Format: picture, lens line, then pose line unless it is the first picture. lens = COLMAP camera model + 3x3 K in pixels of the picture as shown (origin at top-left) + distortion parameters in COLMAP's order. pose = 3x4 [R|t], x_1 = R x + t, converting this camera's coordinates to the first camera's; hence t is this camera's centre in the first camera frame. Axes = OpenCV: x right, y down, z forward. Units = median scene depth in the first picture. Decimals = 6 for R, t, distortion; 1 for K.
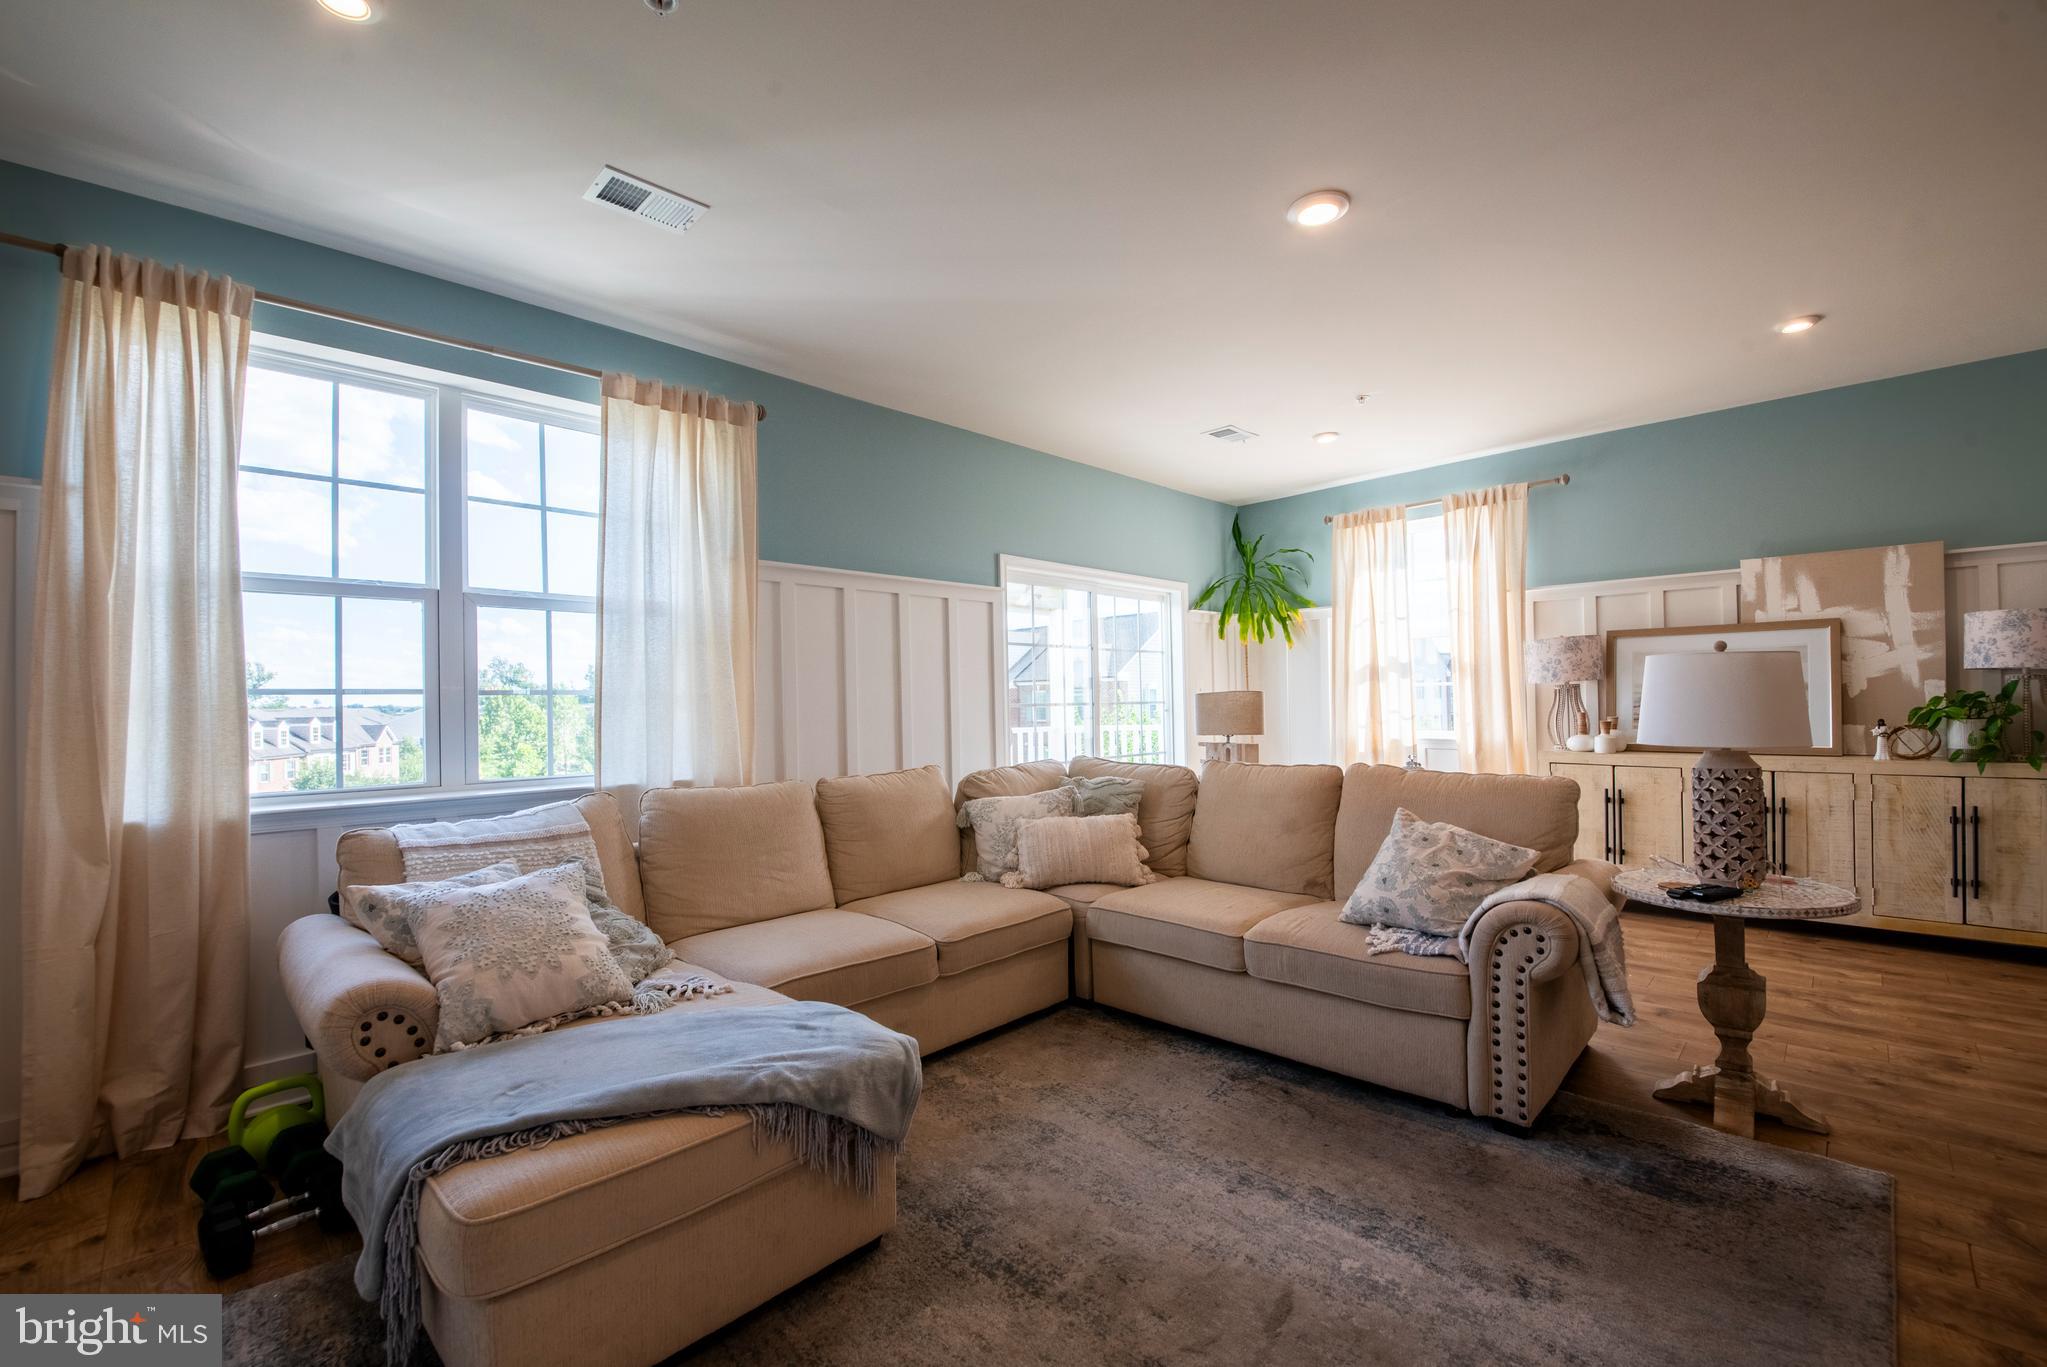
lens RADIAL K [[838.4, 0, 1029.0], [0, 838.4, 694.6], [0, 0, 1]] dist [-0.000578, -0.010859]
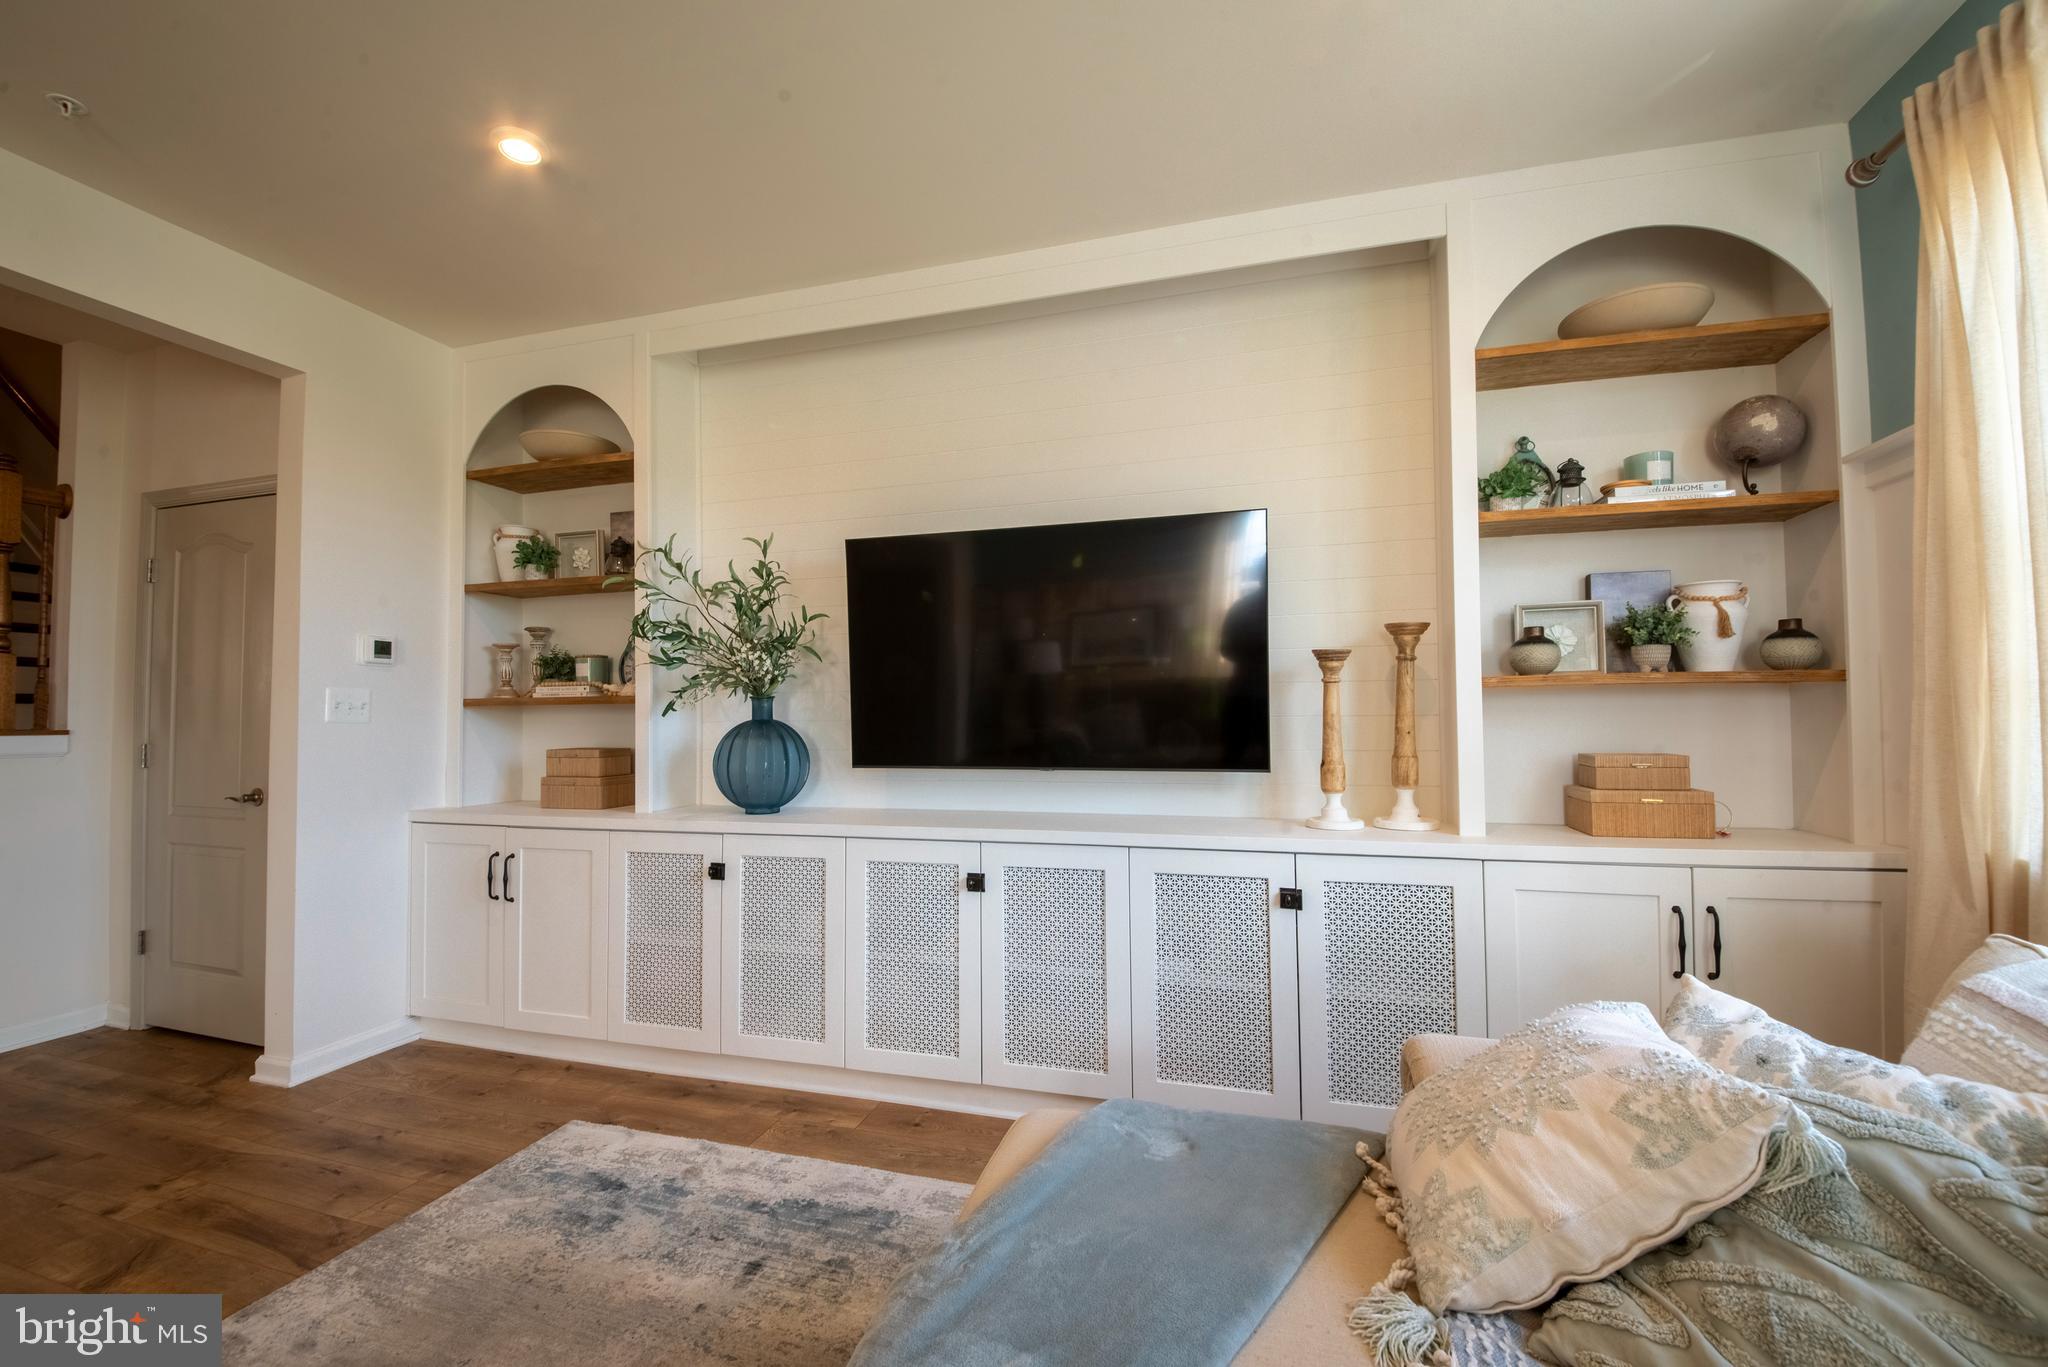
lens RADIAL K [[838.8, 0, 1025.6], [0, 838.8, 692.4], [0, 0, 1]] dist [-0.000578, -0.010859]
pose [[-0.882914, 0.012434, -0.469371, -0.036215], [0.026705, 0.999361, -0.023760, 0.005576], [0.468776, -0.033513, -0.882681, 1.003909]]
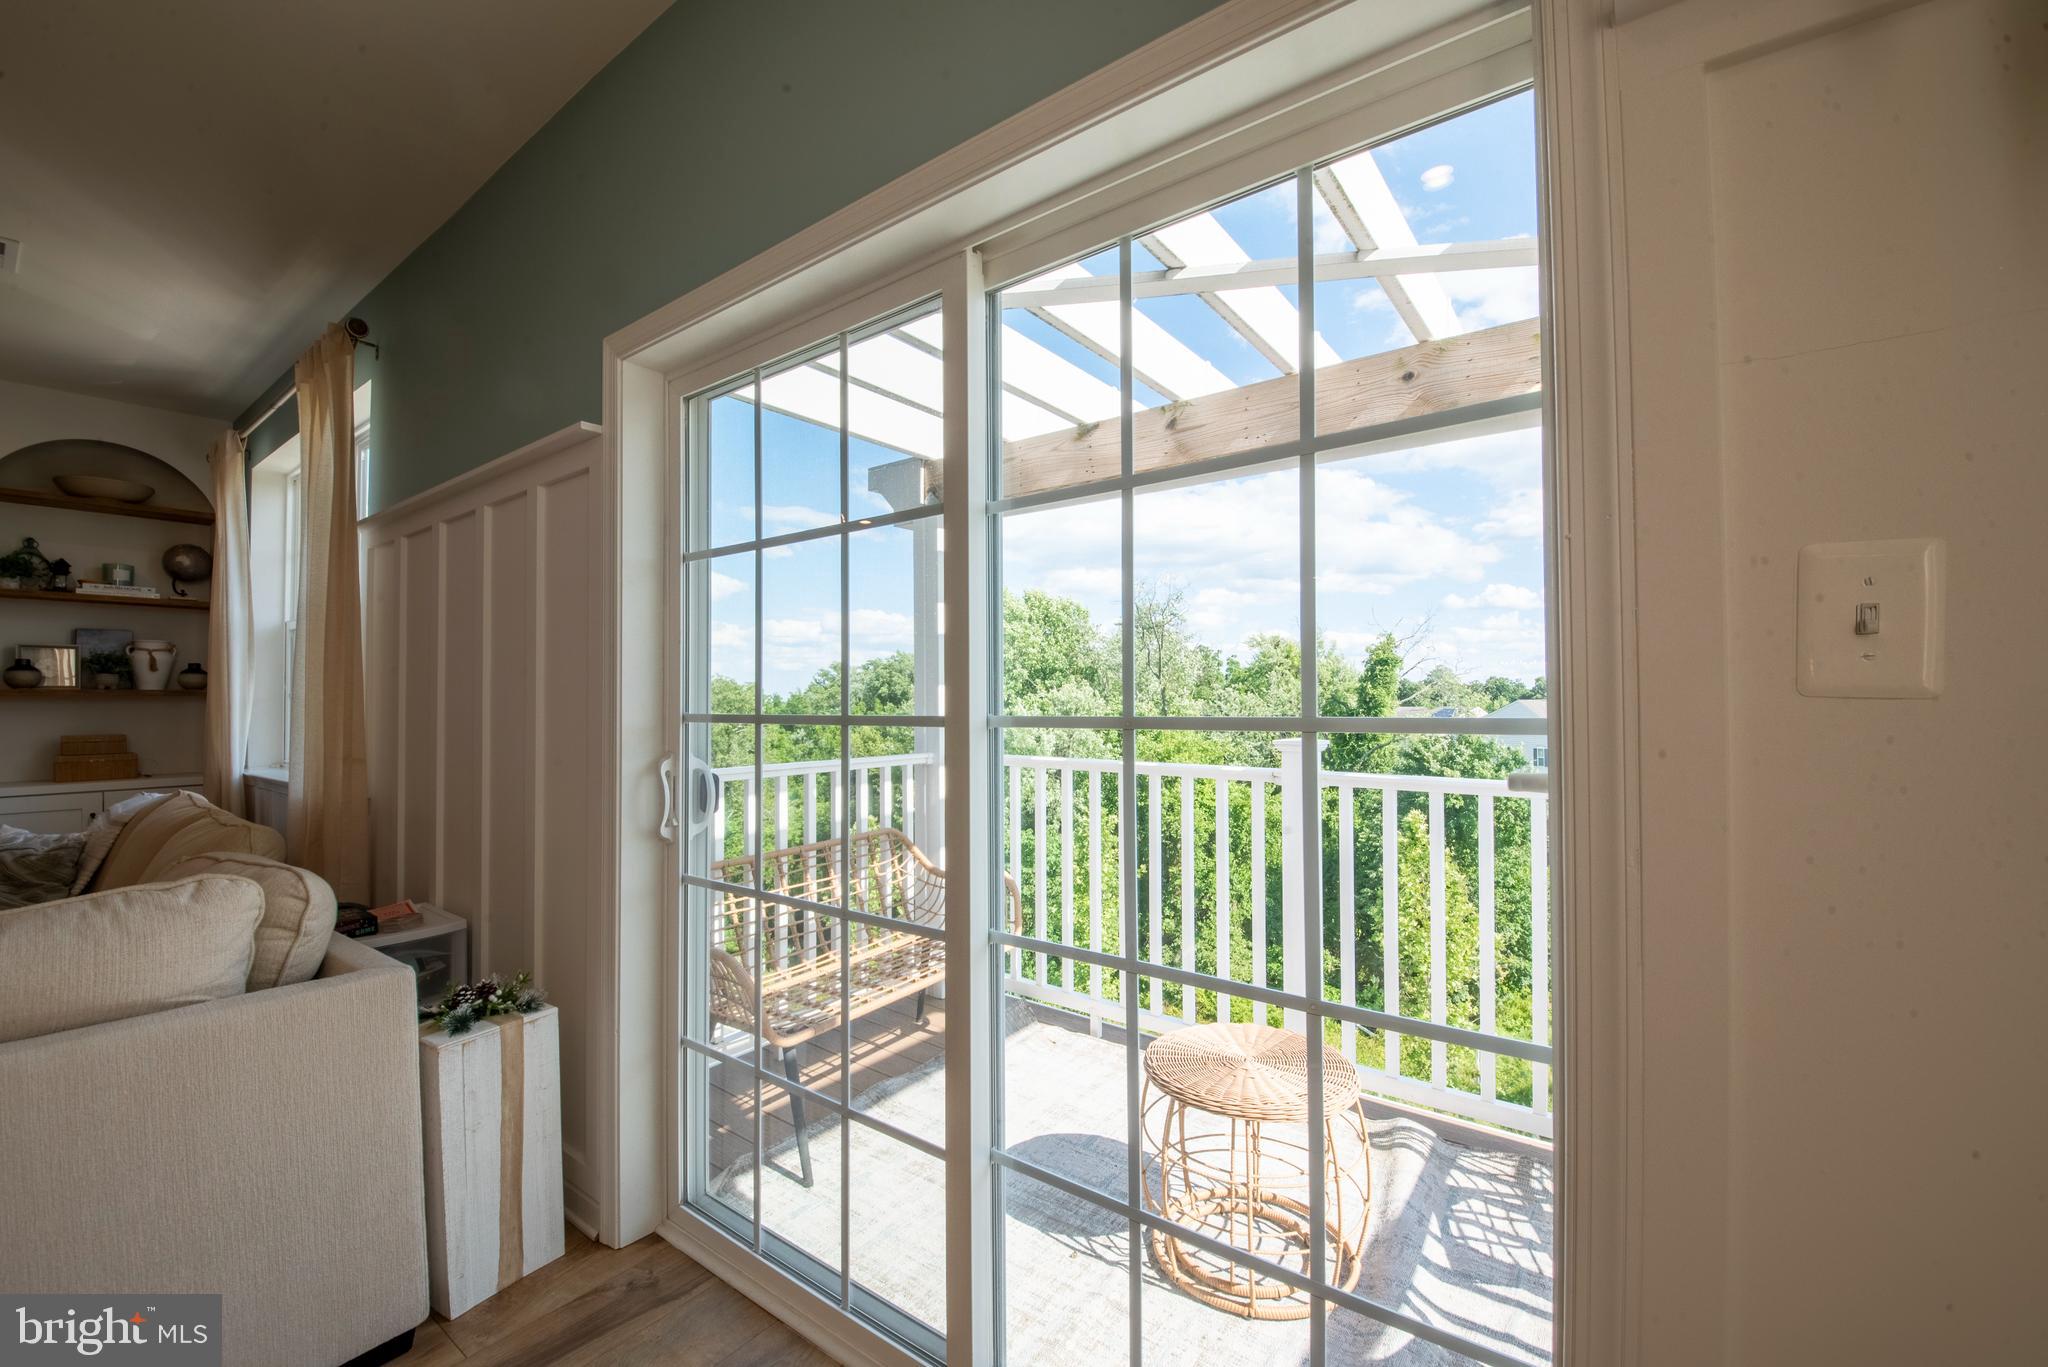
lens RADIAL K [[838.8, 0, 1025.3], [0, 838.8, 694.9], [0, 0, 1]] dist [-0.000578, -0.010859]
pose [[0.123536, 0.007467, -0.992312, 0.680583], [0.011471, 0.999894, 0.008952, -0.000841], [0.992274, -0.012489, 0.123437, 2.001657]]
